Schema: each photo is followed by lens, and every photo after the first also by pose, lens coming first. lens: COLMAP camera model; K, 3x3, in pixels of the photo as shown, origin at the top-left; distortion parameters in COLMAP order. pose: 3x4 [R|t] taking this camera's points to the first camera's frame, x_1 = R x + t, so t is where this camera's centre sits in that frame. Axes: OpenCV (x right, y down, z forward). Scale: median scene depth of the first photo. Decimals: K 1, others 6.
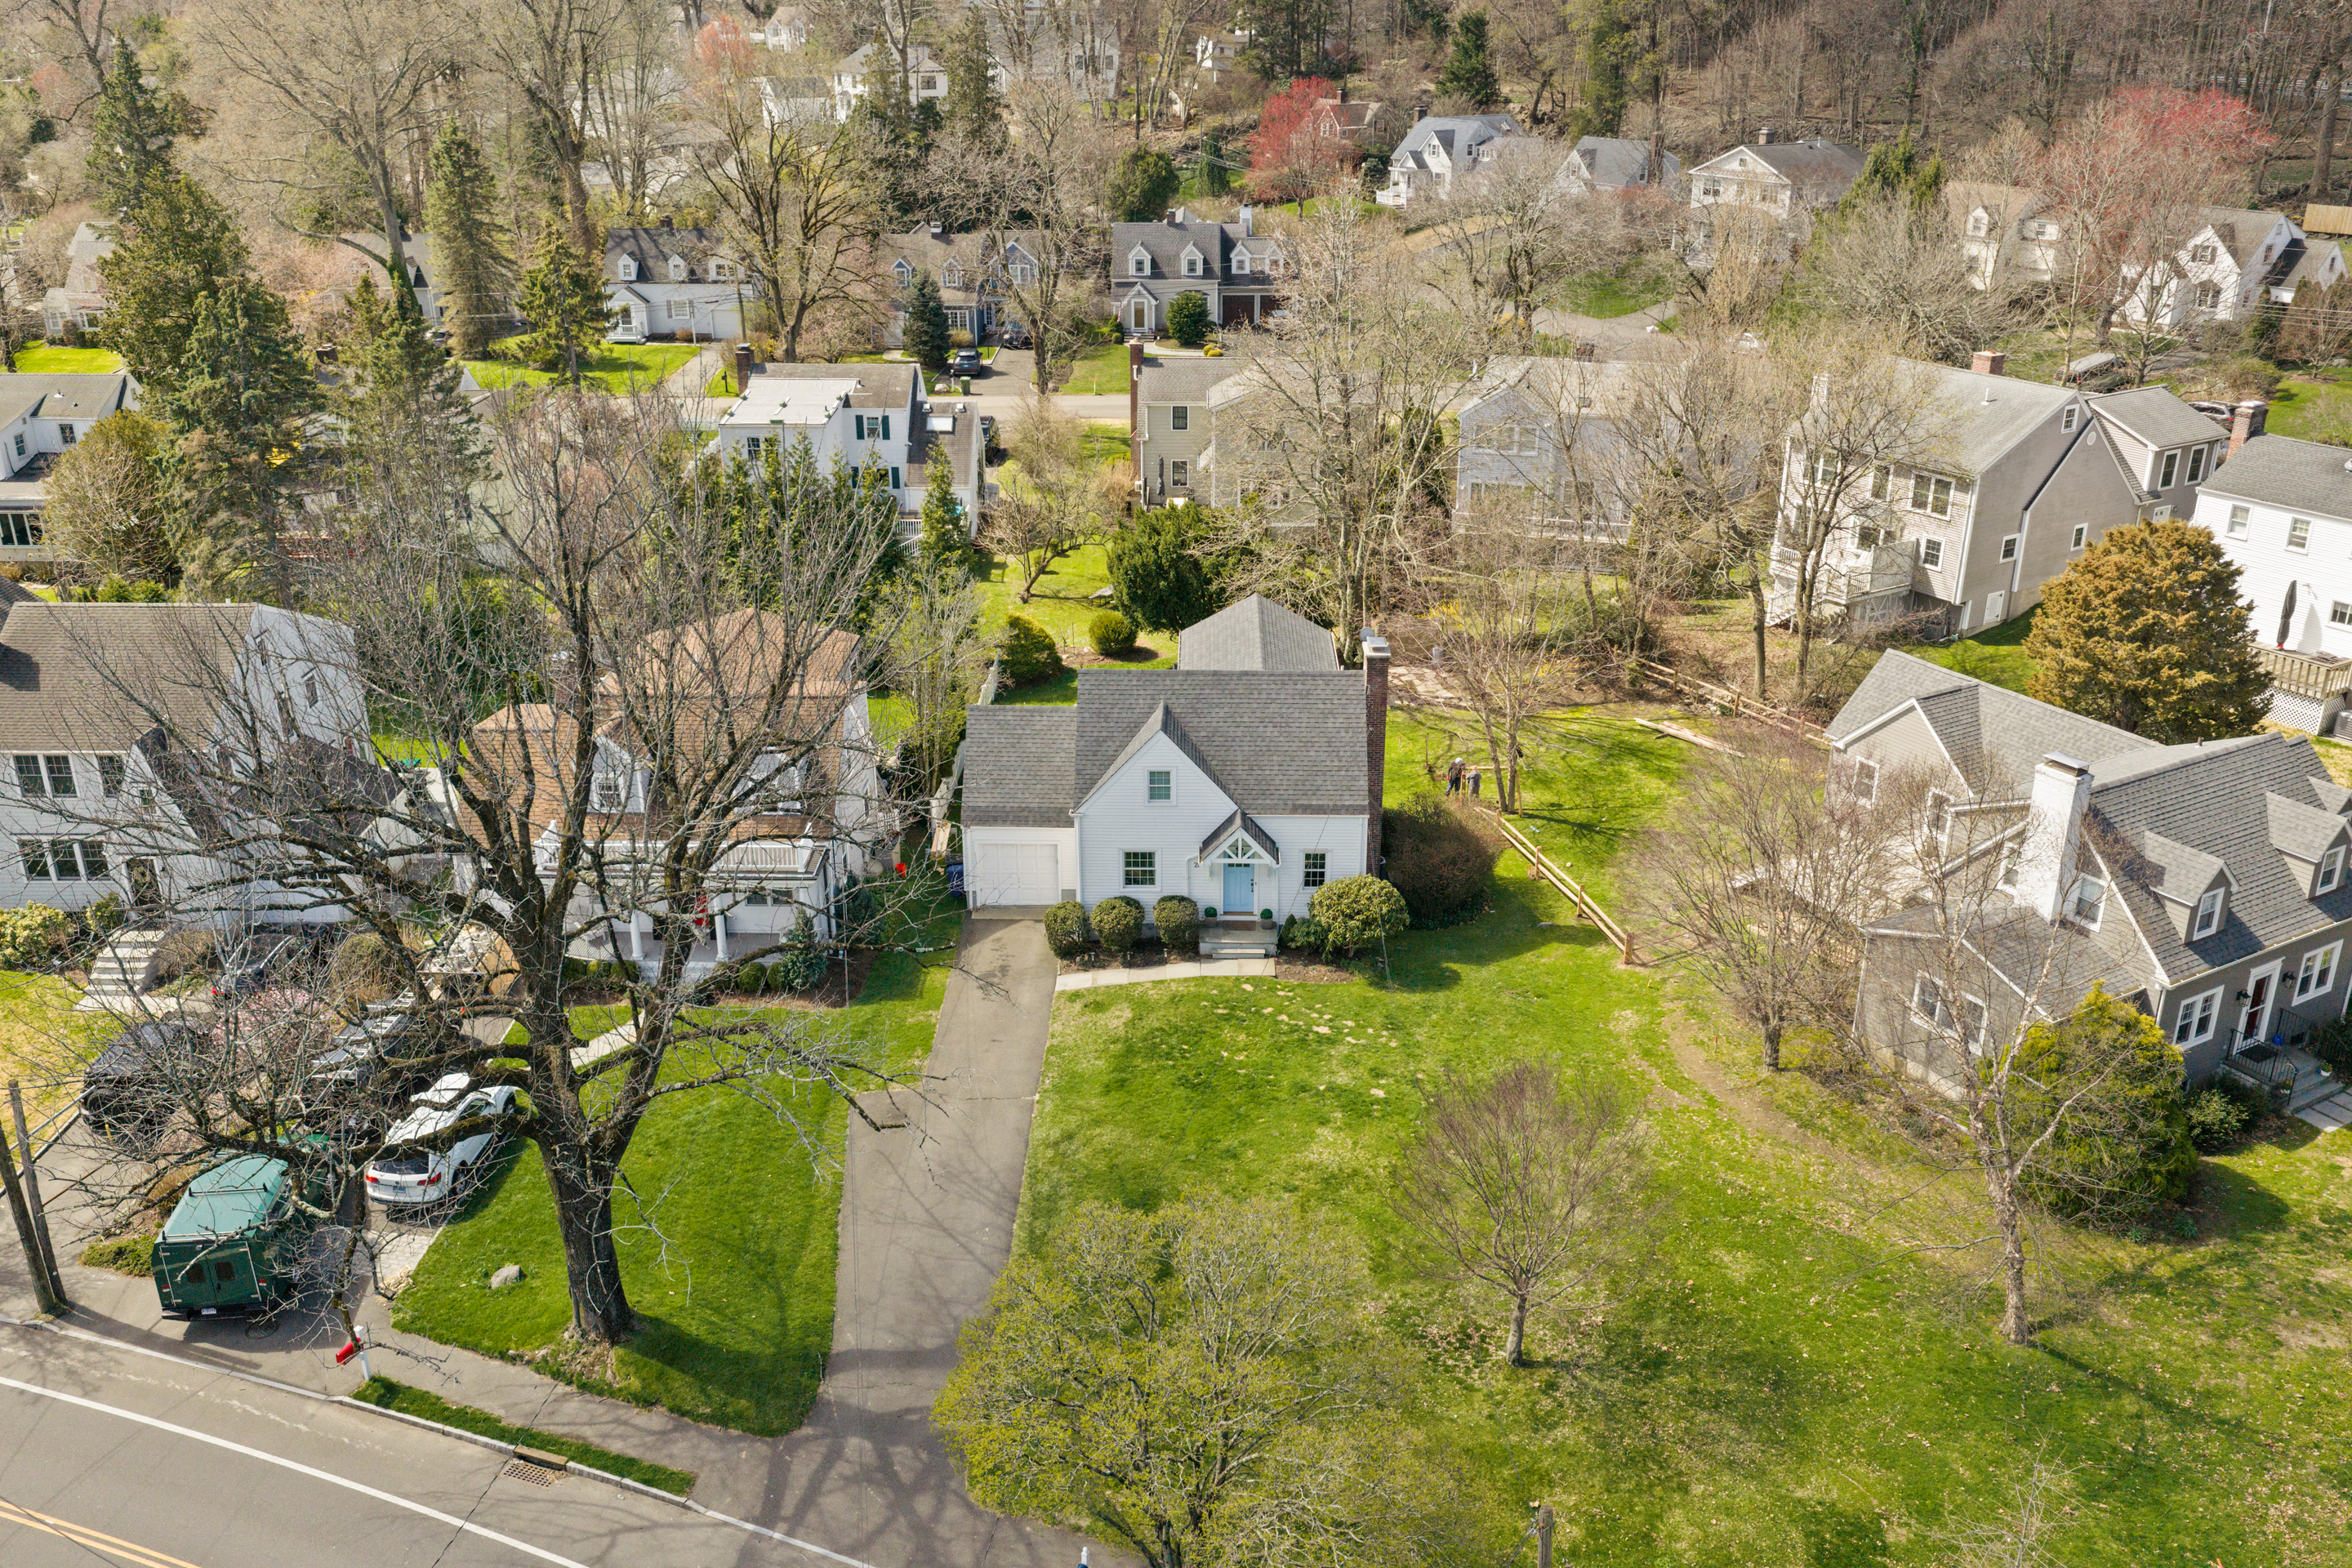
lens RADIAL K [[1947.9, 0, 1176.0], [0, 1947.9, 784.0], [0, 0, 1]] dist [-0.000926, -0.008762]
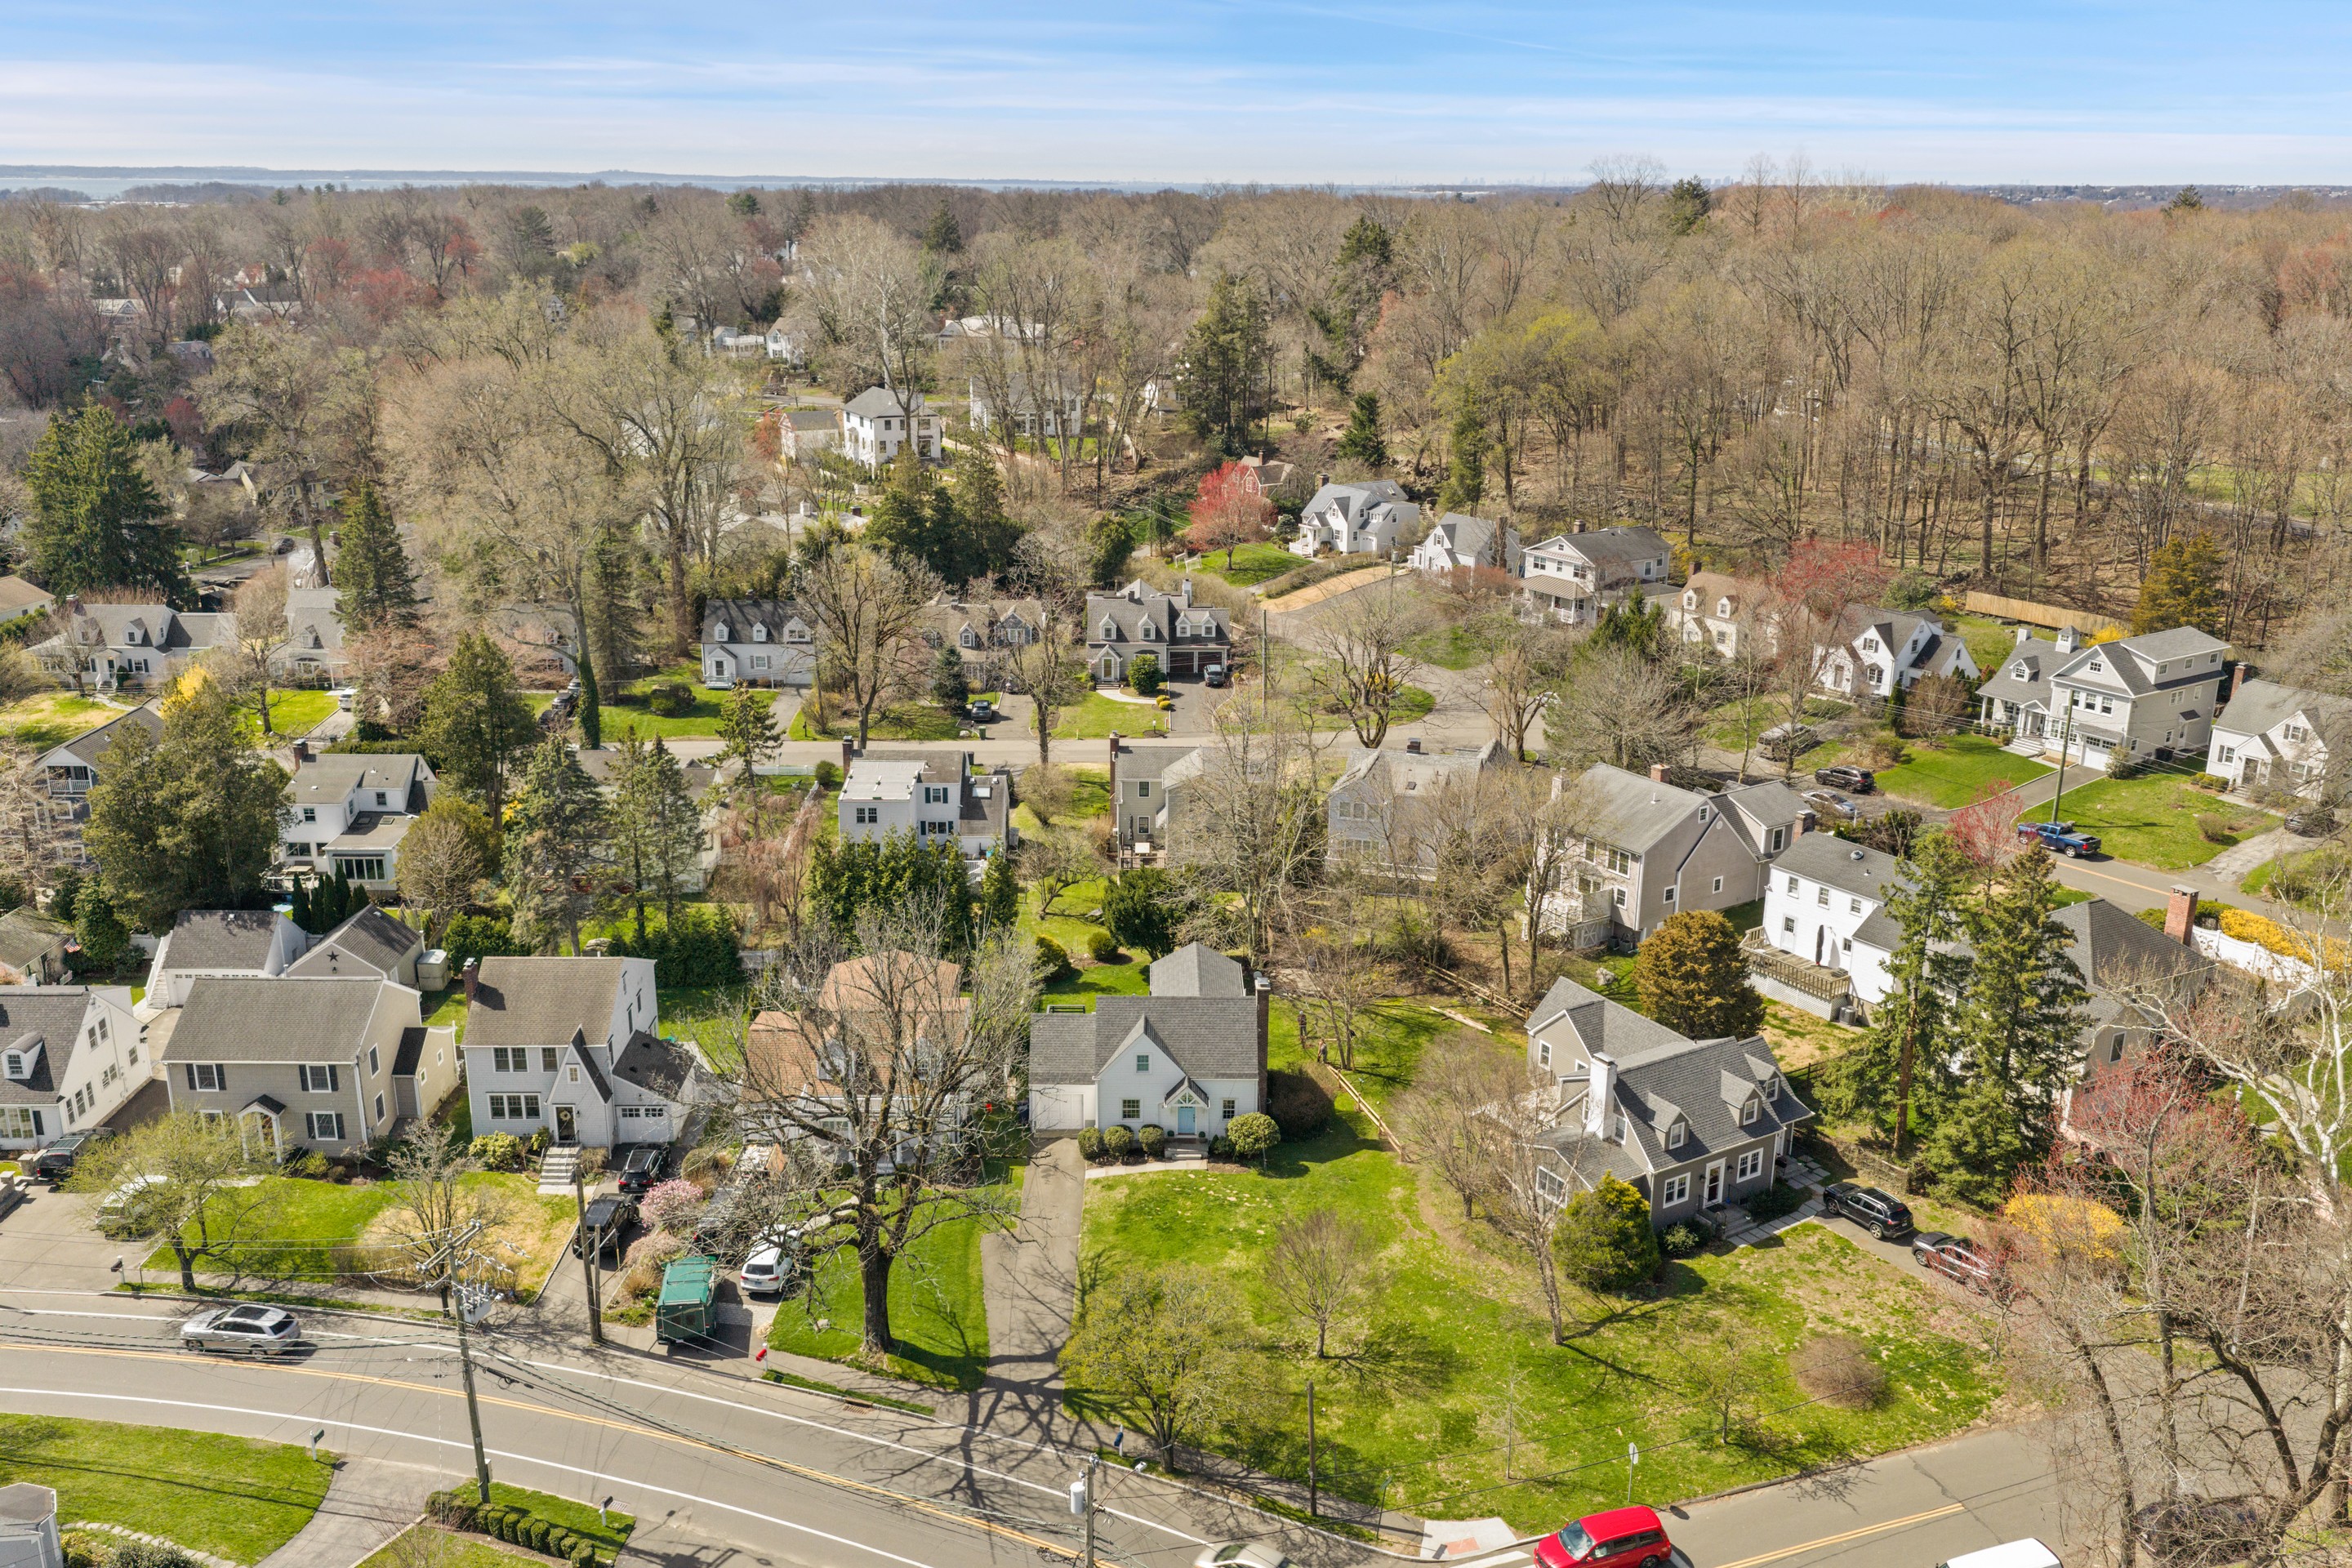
lens RADIAL K [[1935.5, 0, 1176.0], [0, 1935.5, 784.0], [0, 0, 1]] dist [0.020194, -0.002442]
pose [[0.999532, 0.000545, 0.030594, -0.031802], [0.002498, 0.995052, -0.099323, -0.076360], [-0.030496, 0.099353, 0.994585, -0.795044]]
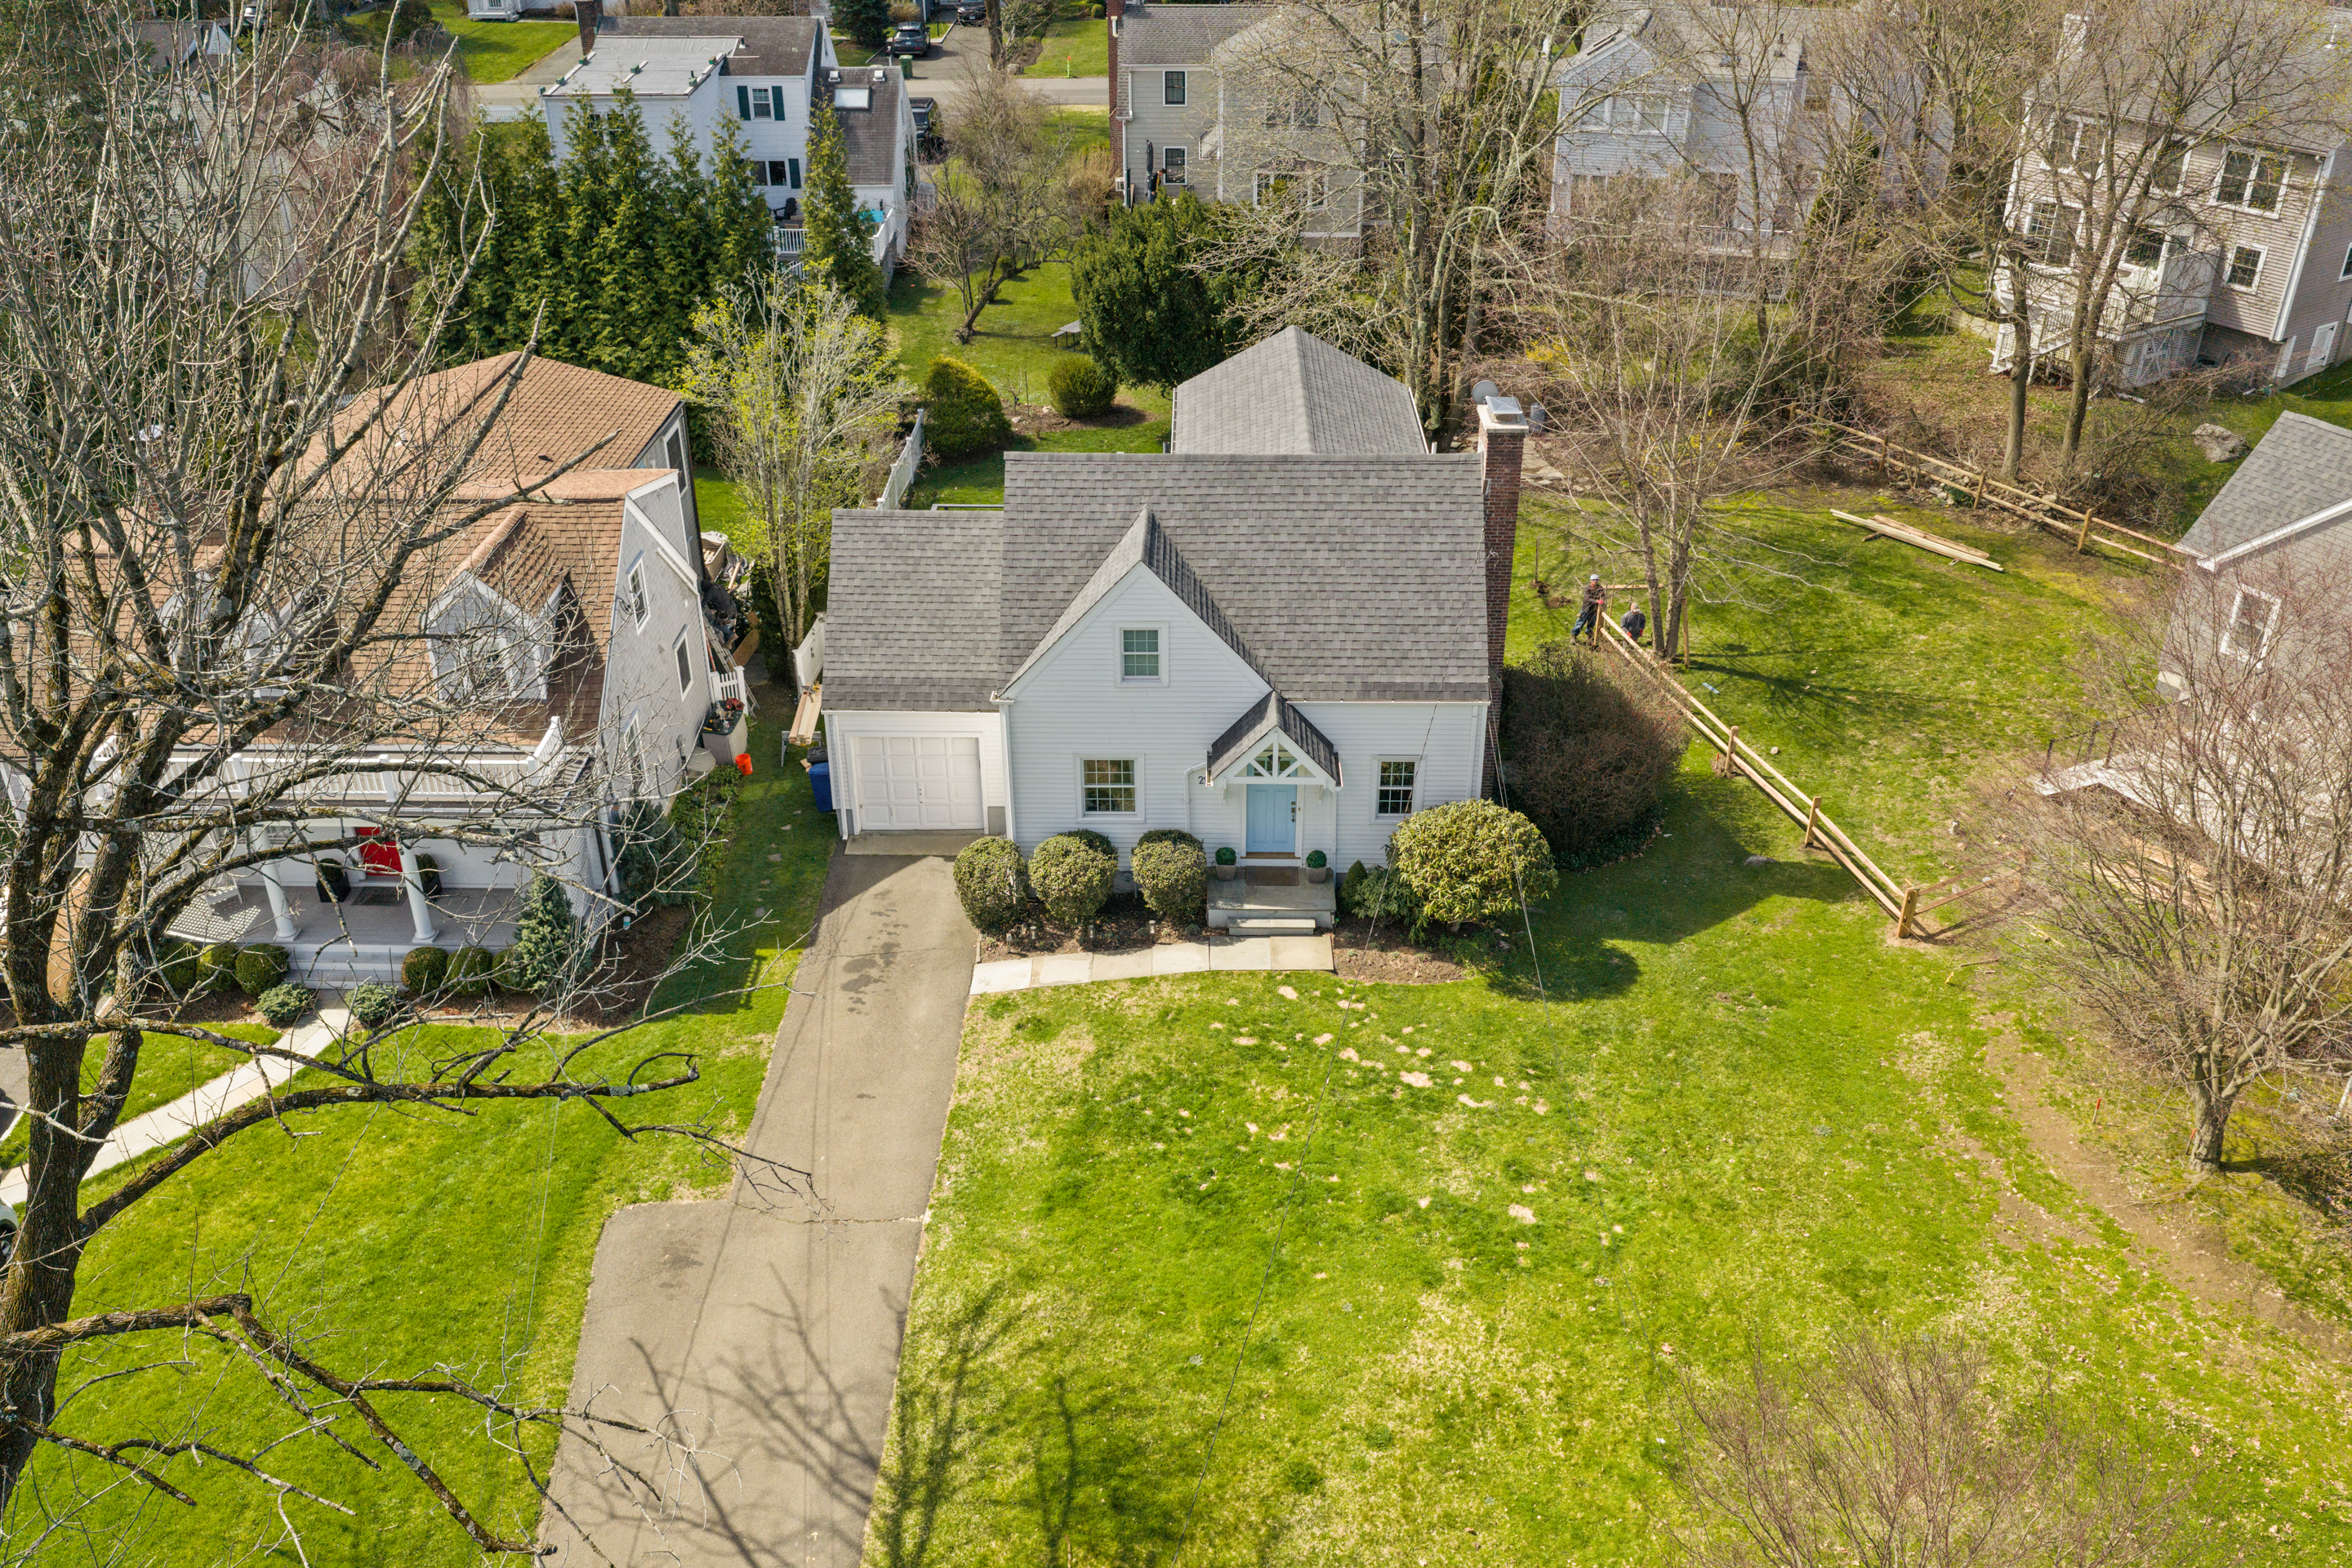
lens RADIAL K [[1947.9, 0, 1176.0], [0, 1947.9, 784.0], [0, 0, 1]] dist [-0.000926, -0.008762]
pose [[0.999994, -0.003386, 0.000499, 0.001941], [0.003294, 0.991744, 0.128194, -0.034906], [-0.000929, -0.128192, 0.991749, 0.392745]]
